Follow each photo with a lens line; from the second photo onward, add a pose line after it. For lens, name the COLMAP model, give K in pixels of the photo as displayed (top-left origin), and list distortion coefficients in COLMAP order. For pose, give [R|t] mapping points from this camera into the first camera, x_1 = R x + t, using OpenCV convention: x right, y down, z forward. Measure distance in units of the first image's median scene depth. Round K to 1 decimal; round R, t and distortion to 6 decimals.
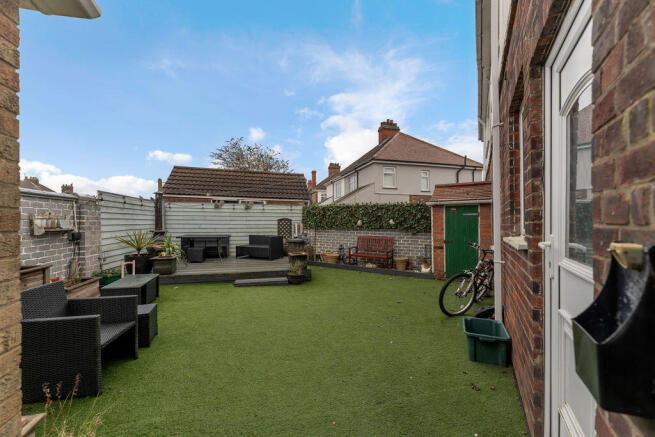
lens RADIAL K [[264.6, 0, 329.3], [0, 264.6, 231.3], [0, 0, 1]] dist [0.000080, -0.000093]
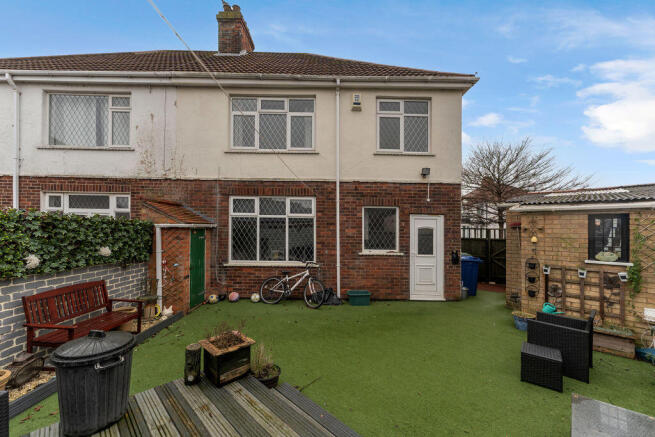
lens RADIAL K [[264.6, 0, 329.3], [0, 264.6, 231.3], [0, 0, 1]] dist [0.000080, -0.000093]
pose [[-0.500325, -0.019430, 0.865620, -0.486061], [0.010104, 0.999549, 0.028277, -0.090256], [-0.865779, 0.022893, -0.499903, 0.885475]]
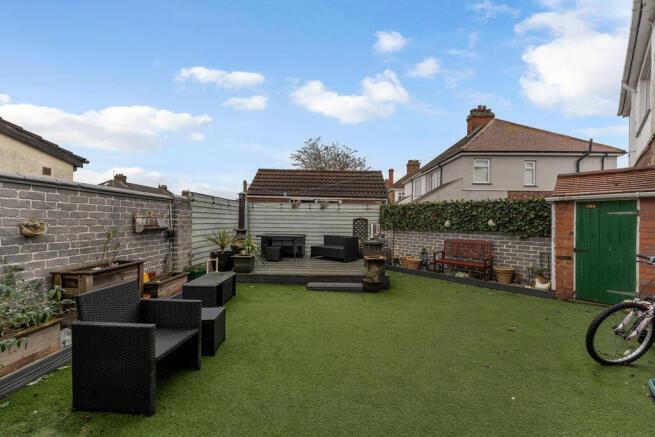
lens RADIAL K [[262.1, 0, 328.4], [0, 262.1, 225.6], [0, 0, 1]] dist [-0.000357, -0.000032]
pose [[0.958871, 0.011261, -0.283619, -0.016199], [-0.017339, 0.999670, -0.018929, -0.003144], [0.283312, 0.023069, 0.958750, 0.087372]]
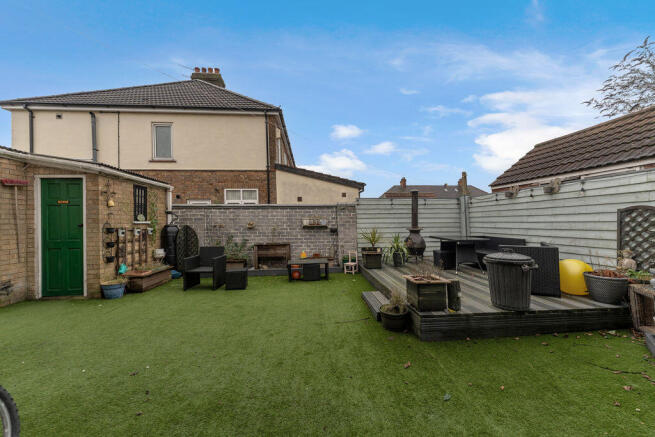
lens RADIAL K [[262.1, 0, 328.4], [0, 262.1, 225.6], [0, 0, 1]] dist [-0.000357, -0.000032]
pose [[-0.190726, 0.006902, -0.981619, 0.342949], [-0.027558, 0.999544, 0.012383, -0.015372], [0.981256, 0.029413, -0.190449, 0.757101]]
